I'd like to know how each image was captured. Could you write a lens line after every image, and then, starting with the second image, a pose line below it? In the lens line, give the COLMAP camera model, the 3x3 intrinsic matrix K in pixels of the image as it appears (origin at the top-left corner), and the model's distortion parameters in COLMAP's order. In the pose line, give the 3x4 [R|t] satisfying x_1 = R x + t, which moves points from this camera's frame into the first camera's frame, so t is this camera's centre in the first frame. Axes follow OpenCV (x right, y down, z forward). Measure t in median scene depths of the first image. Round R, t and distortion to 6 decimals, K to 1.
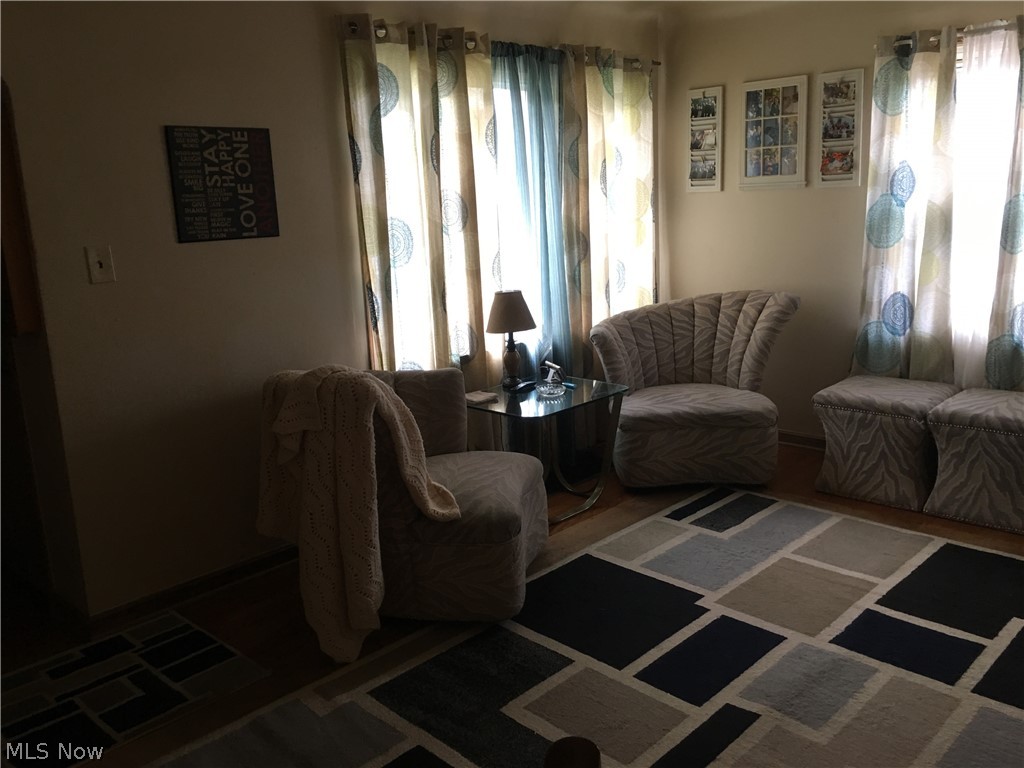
lens RADIAL K [[873.4, 0, 516.0], [0, 873.4, 377.3], [0, 0, 1]] dist [0.065347, -0.106281]
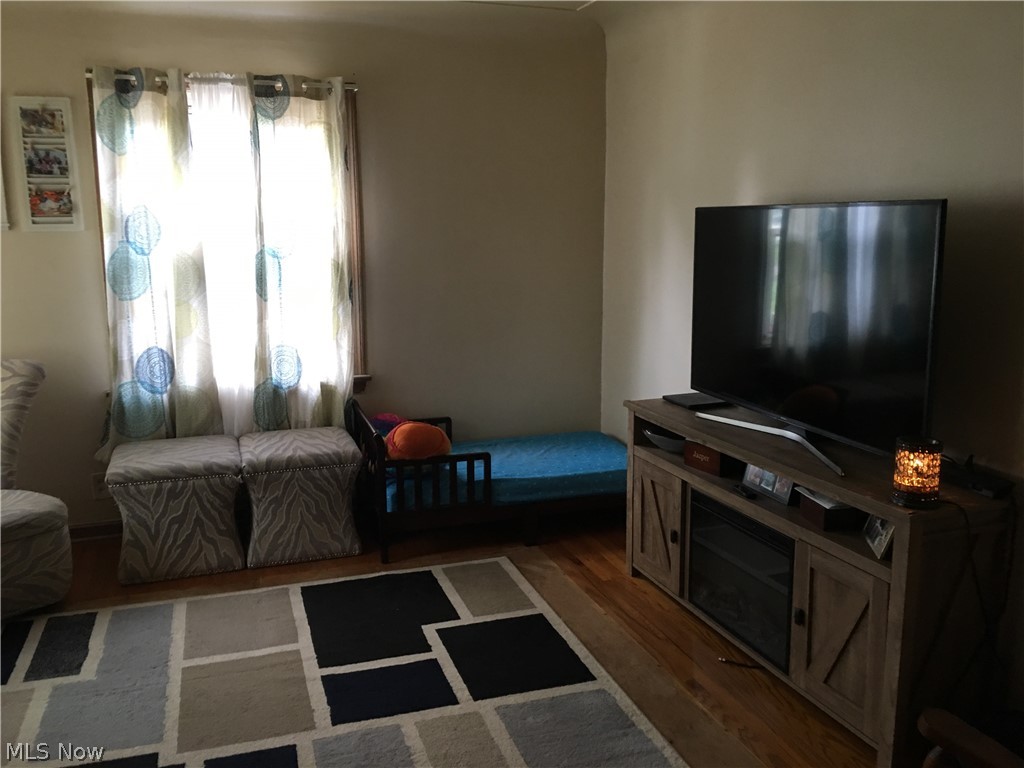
lens RADIAL K [[873.4, 0, 512.1], [0, 873.4, 385.4], [0, 0, 1]] dist [0.065347, -0.106281]
pose [[0.447021, -0.123237, 0.885993, -0.235499], [0.168269, 0.984367, 0.052021, -0.044954], [-0.878554, 0.125831, 0.460770, 0.268713]]
